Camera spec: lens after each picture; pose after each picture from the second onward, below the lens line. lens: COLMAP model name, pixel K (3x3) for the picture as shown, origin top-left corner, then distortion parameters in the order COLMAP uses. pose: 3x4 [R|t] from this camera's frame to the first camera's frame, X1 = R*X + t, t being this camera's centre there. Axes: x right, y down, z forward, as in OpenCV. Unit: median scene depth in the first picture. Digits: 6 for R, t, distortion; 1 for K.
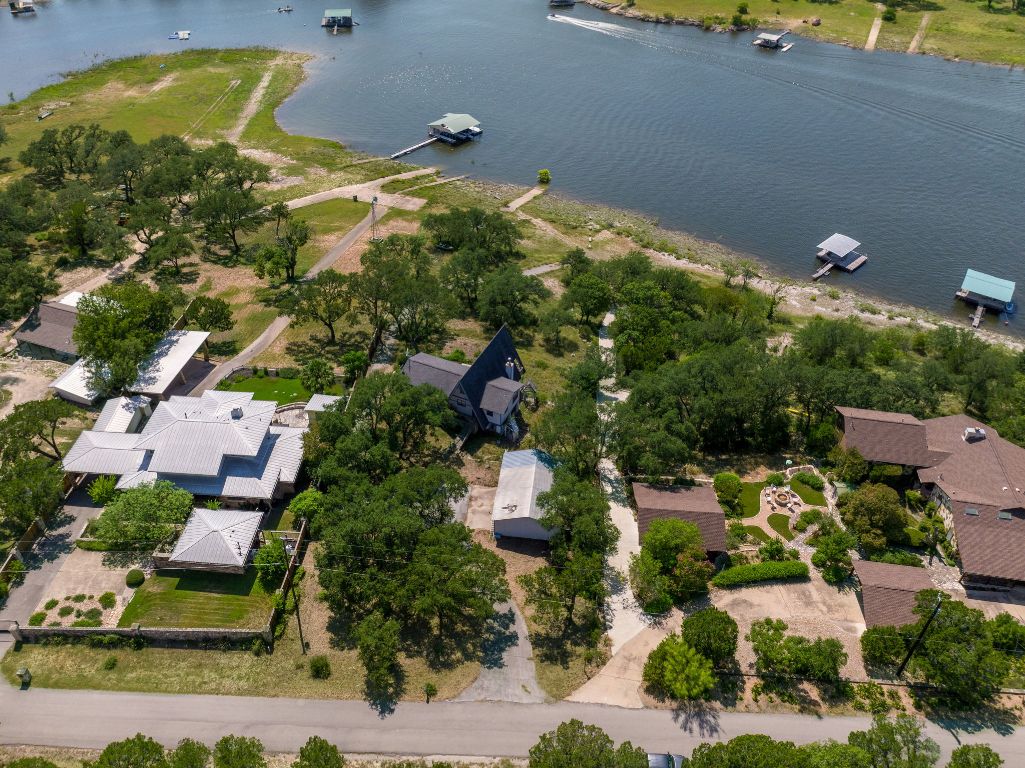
lens RADIAL K [[788.4, 0, 489.6], [0, 788.4, 340.5], [0, 0, 1]] dist [-0.046496, 0.016907]
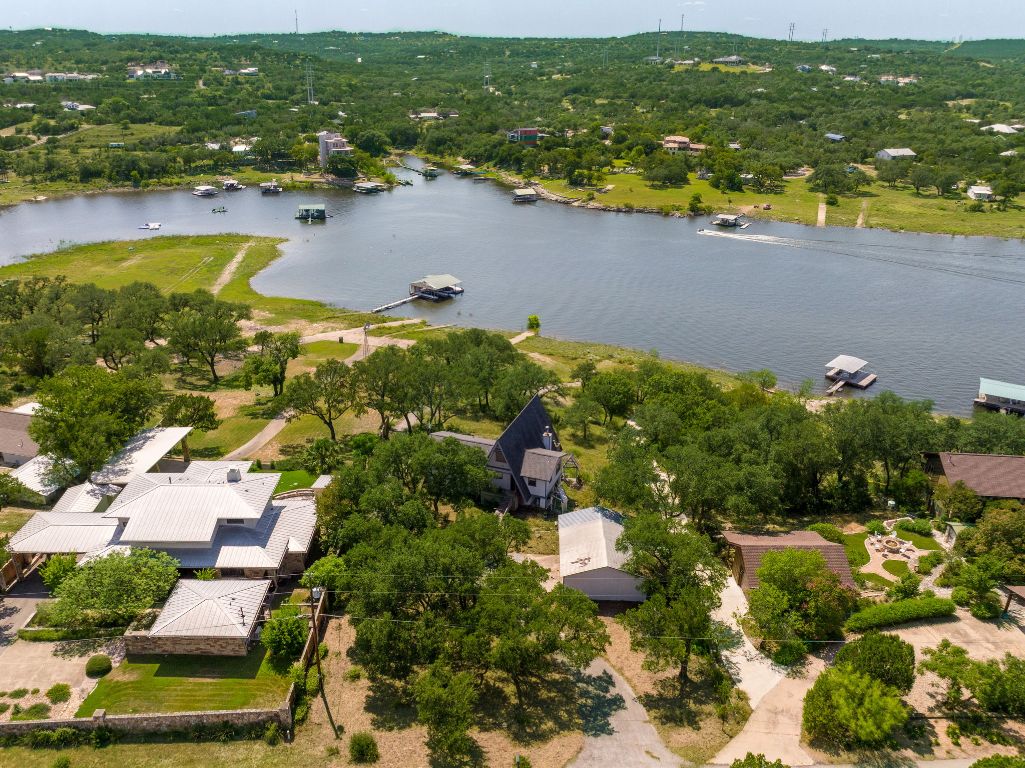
lens RADIAL K [[788.4, 0, 501.5], [0, 788.4, 380.1], [0, 0, 1]] dist [-0.046496, 0.016907]
pose [[0.996526, -0.032949, 0.076492, -0.097848], [0.050612, 0.968959, -0.241984, 0.196130], [-0.066144, 0.245015, 0.967260, 0.156530]]
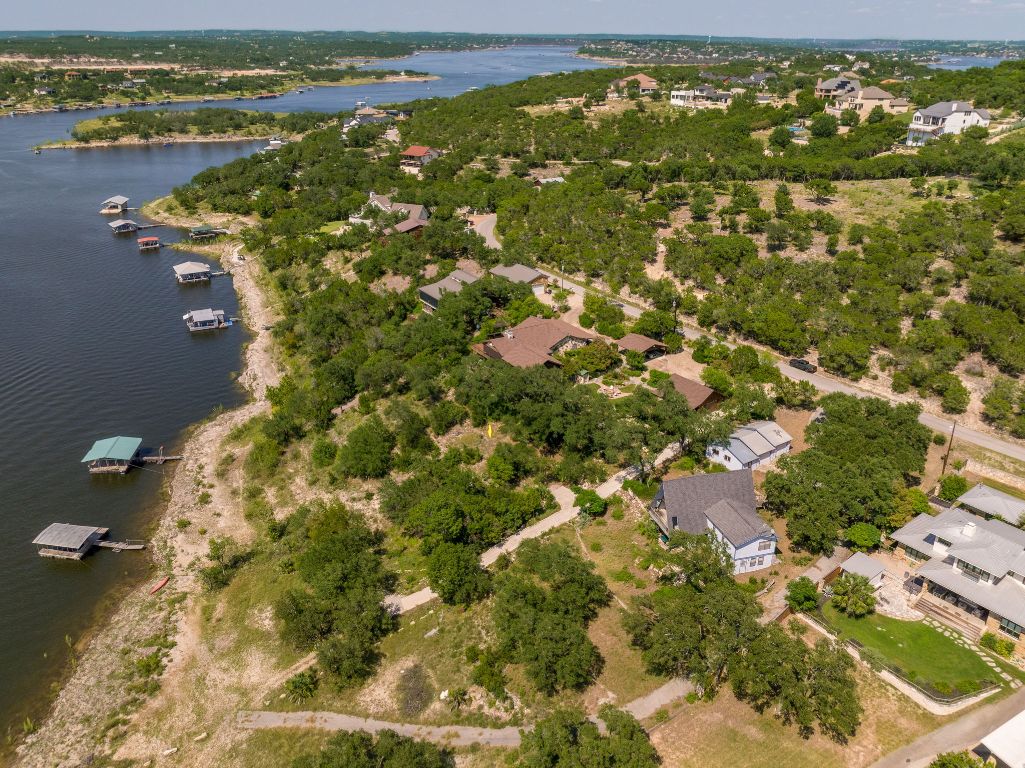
lens RADIAL K [[789.1, 0, 480.6], [0, 789.1, 348.0], [0, 0, 1]] dist [-0.041613, 0.009324]
pose [[-0.641825, -0.291250, 0.709390, -0.532942], [0.454699, 0.600367, 0.657881, -0.958322], [-0.617502, 0.744804, -0.252900, 1.395826]]
